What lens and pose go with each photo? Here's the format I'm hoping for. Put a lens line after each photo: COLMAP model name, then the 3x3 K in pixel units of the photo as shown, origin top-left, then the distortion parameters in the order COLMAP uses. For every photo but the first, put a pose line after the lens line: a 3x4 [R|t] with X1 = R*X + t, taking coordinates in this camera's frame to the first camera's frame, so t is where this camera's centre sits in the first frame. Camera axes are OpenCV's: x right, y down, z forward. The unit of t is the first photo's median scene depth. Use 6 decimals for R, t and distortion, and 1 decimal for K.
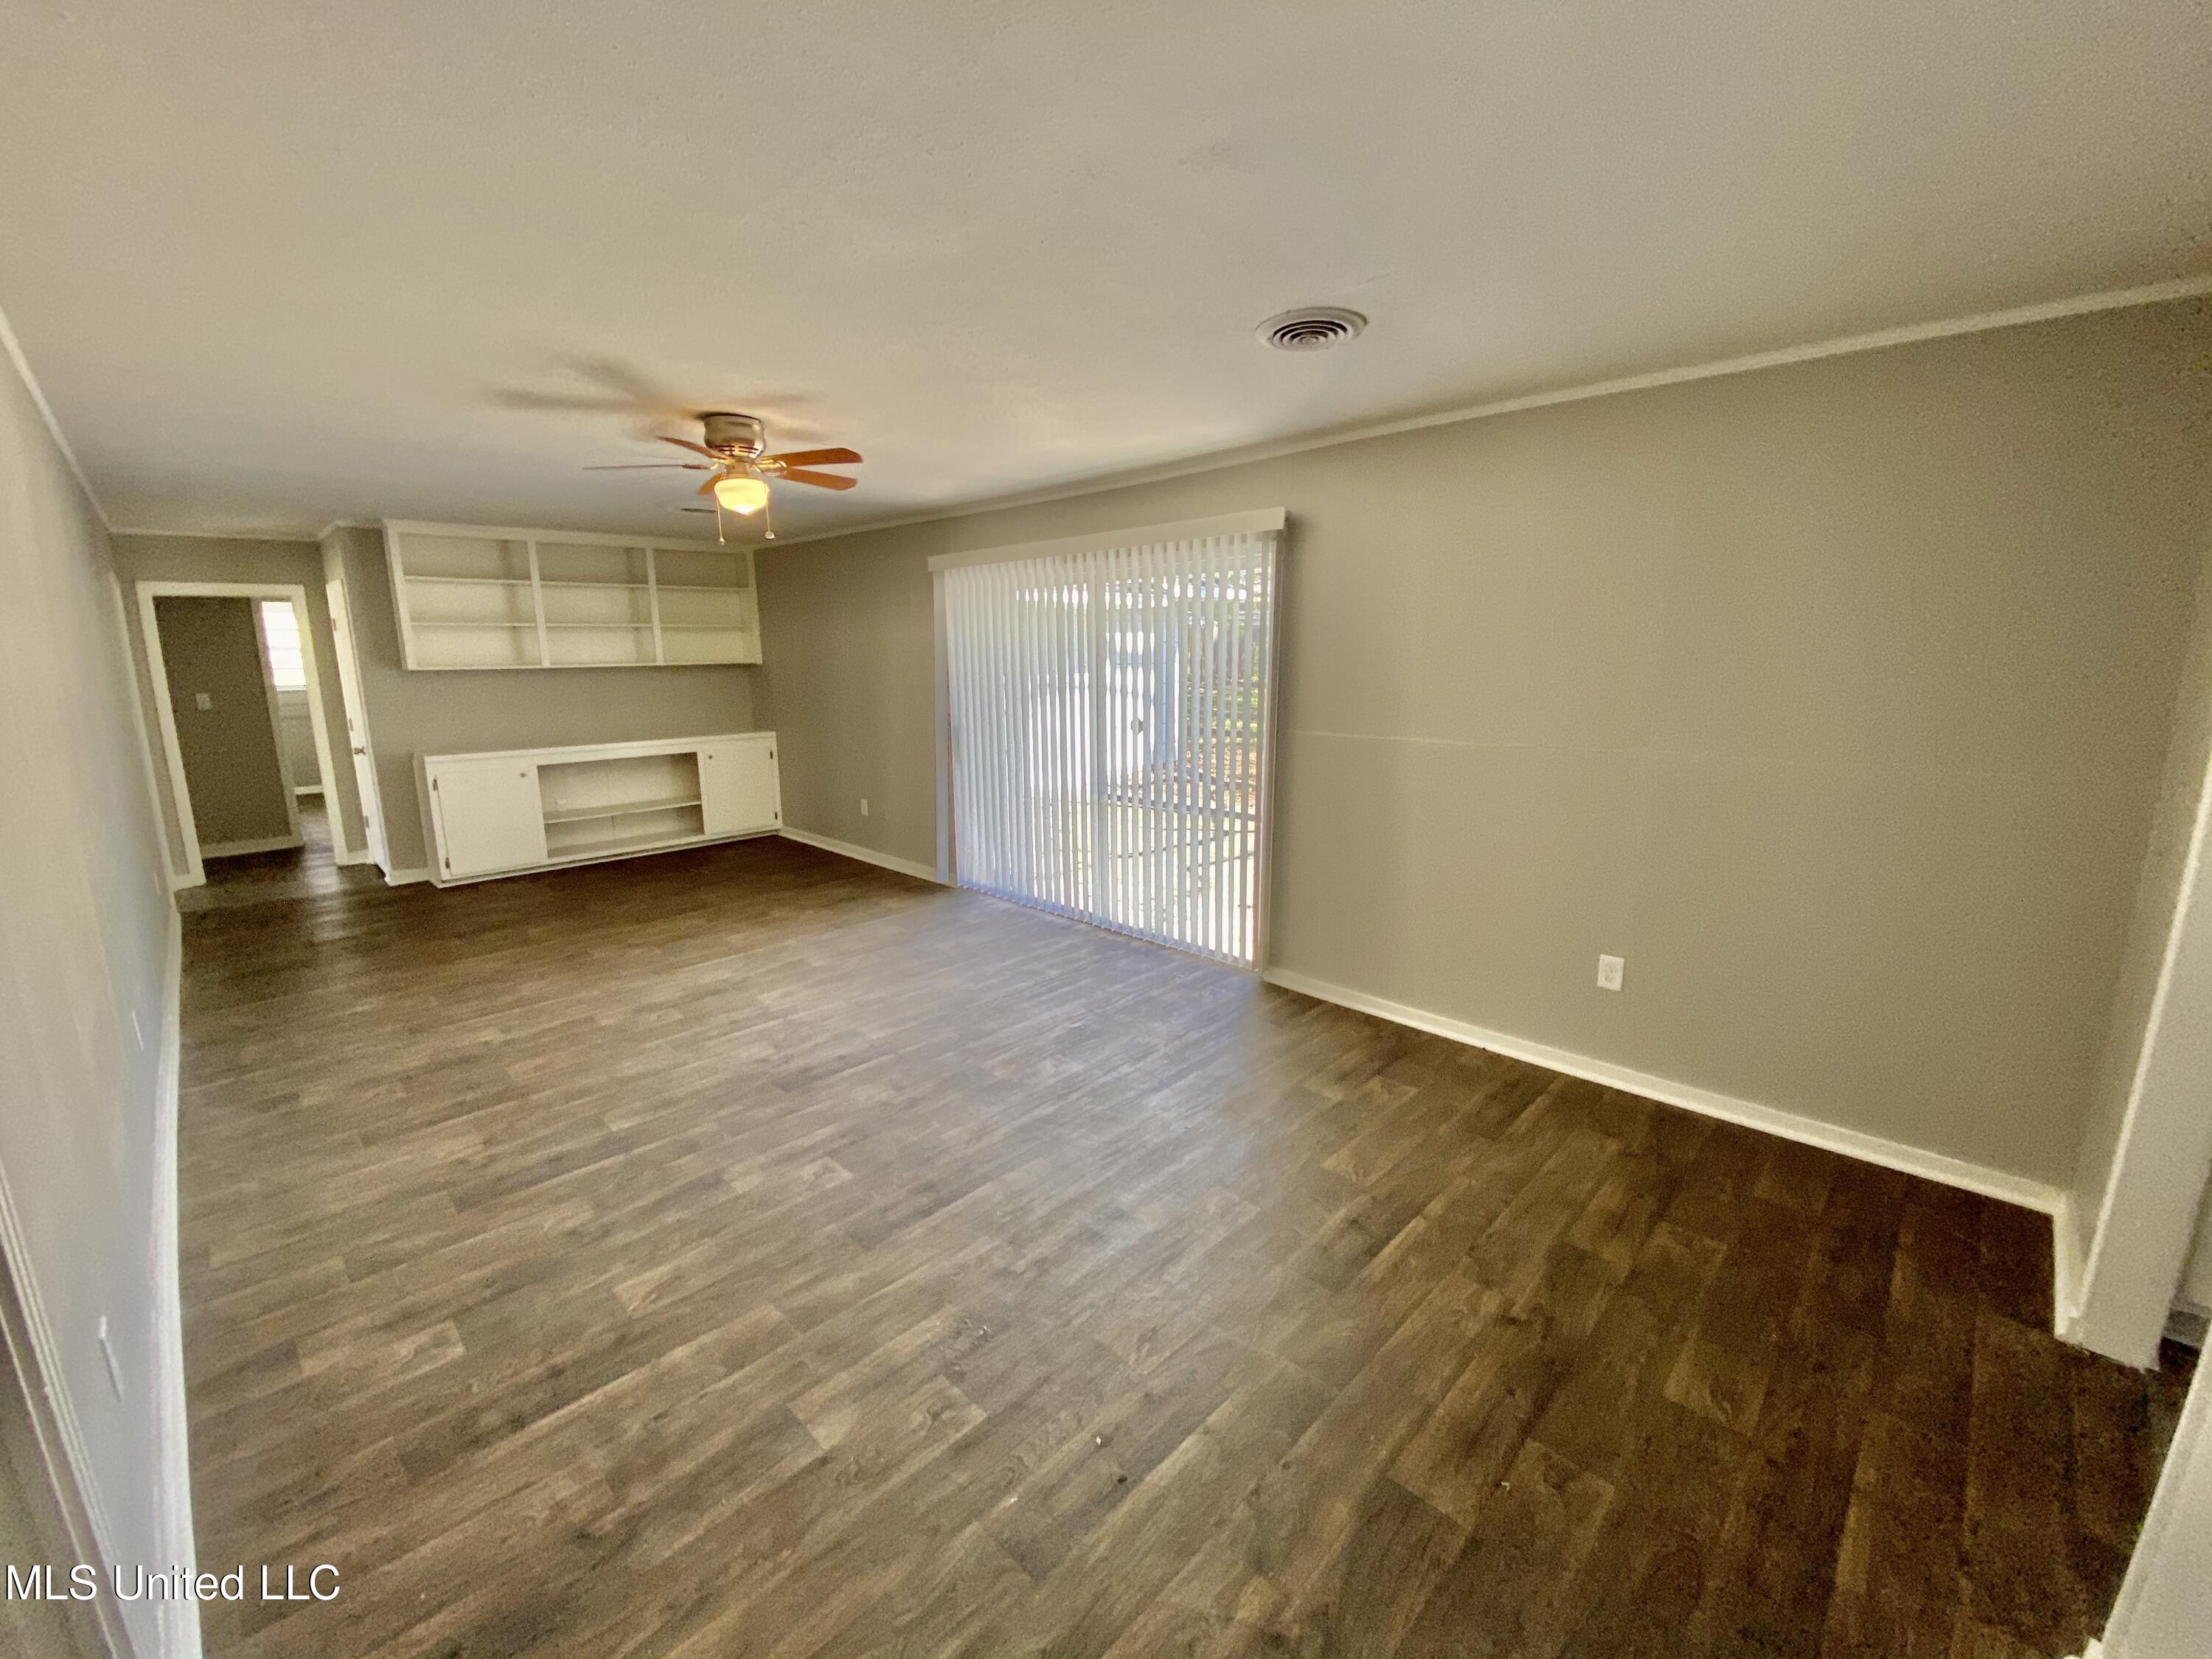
lens RADIAL K [[894.1, 0, 1095.2], [0, 894.1, 819.6], [0, 0, 1]] dist [-0.023825, -0.000289]
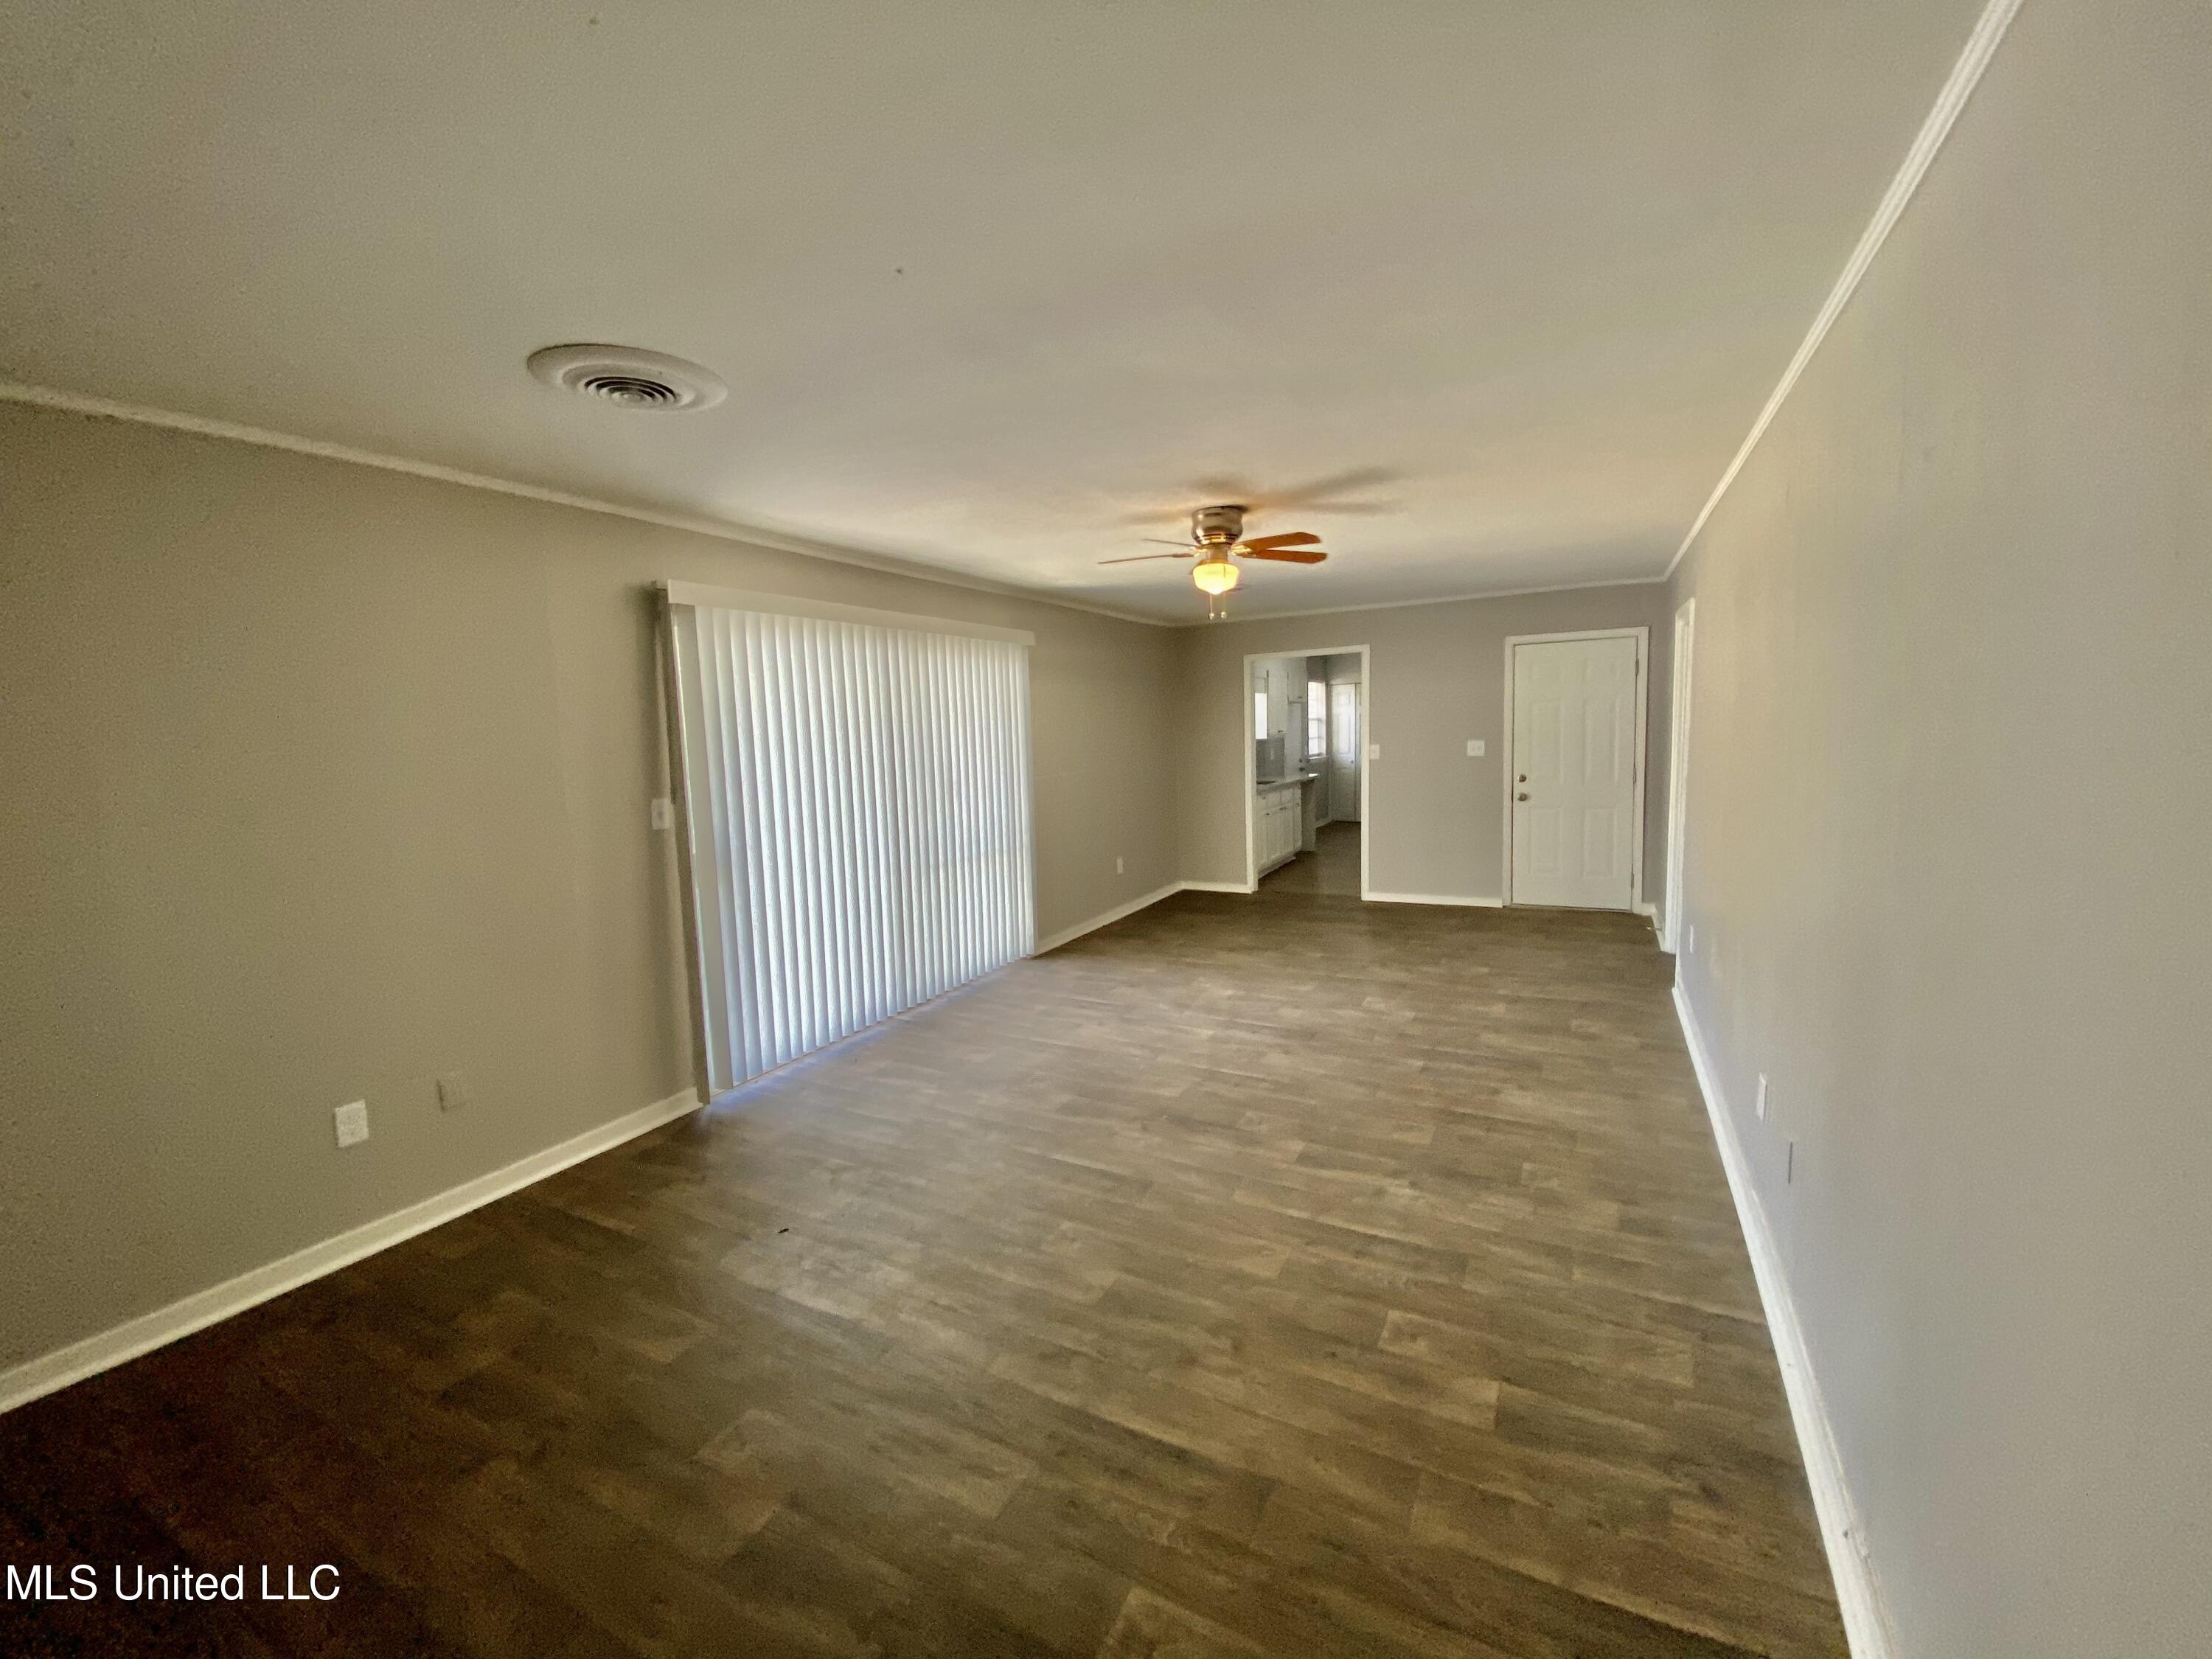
lens RADIAL K [[894.1, 0, 1154.6], [0, 894.1, 807.2], [0, 0, 1]] dist [-0.023825, -0.000289]
pose [[-0.316181, -0.075234, 0.945711, -1.434932], [0.218456, 0.964289, 0.149749, -0.258578], [-0.923204, 0.253944, -0.288454, 1.449752]]
